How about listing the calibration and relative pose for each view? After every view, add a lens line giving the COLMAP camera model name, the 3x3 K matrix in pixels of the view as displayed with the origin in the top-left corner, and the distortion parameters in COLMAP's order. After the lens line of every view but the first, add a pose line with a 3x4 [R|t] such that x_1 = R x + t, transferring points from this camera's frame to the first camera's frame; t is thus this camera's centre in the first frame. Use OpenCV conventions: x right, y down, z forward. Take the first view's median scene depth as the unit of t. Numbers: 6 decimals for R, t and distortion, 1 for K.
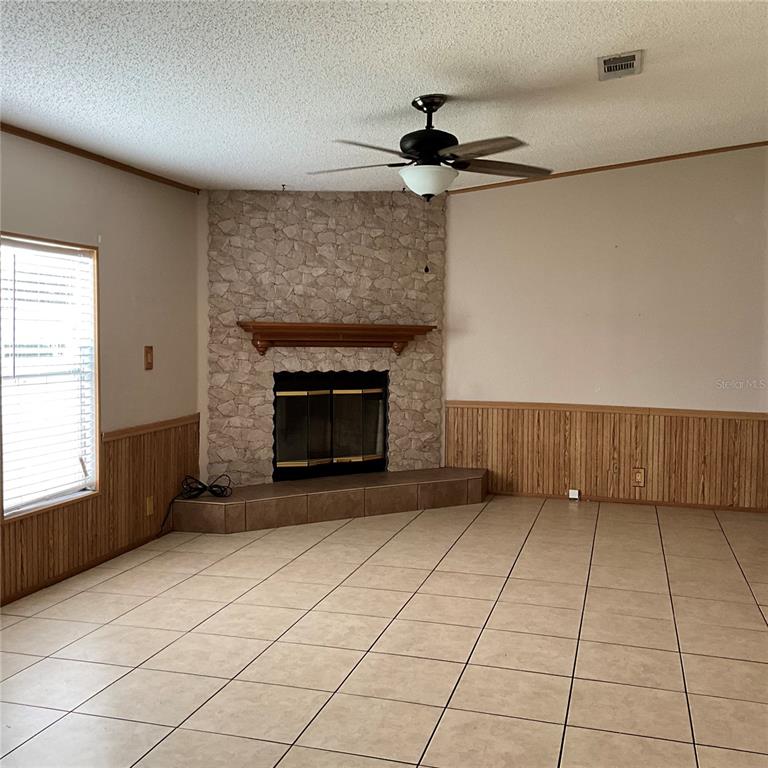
lens RADIAL K [[843.5, 0, 382.8], [0, 843.5, 380.3], [0, 0, 1]] dist [0.126712, -0.288429]
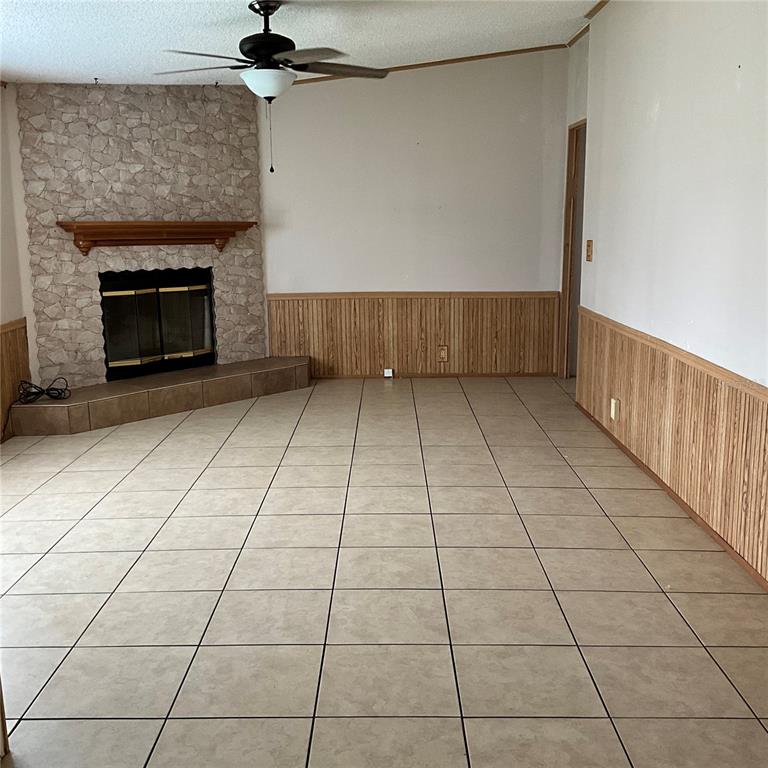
lens RADIAL K [[843.5, 0, 382.8], [0, 843.5, 380.3], [0, 0, 1]] dist [0.126712, -0.288429]
pose [[0.962804, -0.073346, 0.260055, -0.075841], [0.039937, 0.990511, 0.131505, -0.002514], [-0.267232, -0.116227, 0.956597, -0.062968]]
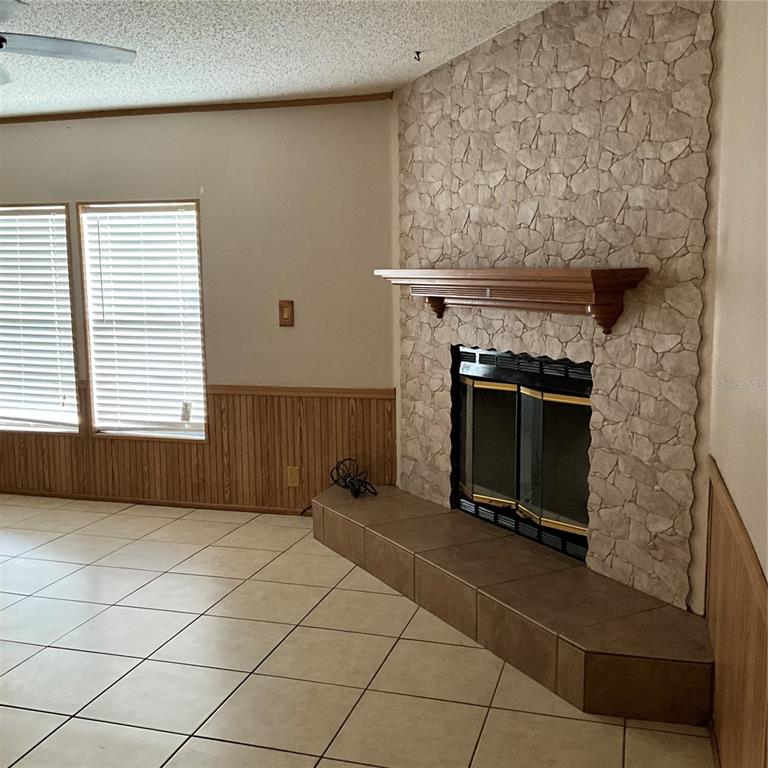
lens RADIAL K [[843.5, 0, 382.8], [0, 843.5, 380.3], [0, 0, 1]] dist [0.126712, -0.288429]
pose [[-0.004390, 0.118207, -0.992979, 0.520155], [-0.051154, 0.991662, 0.118276, -0.056242], [0.998681, 0.051314, 0.001693, 0.929221]]
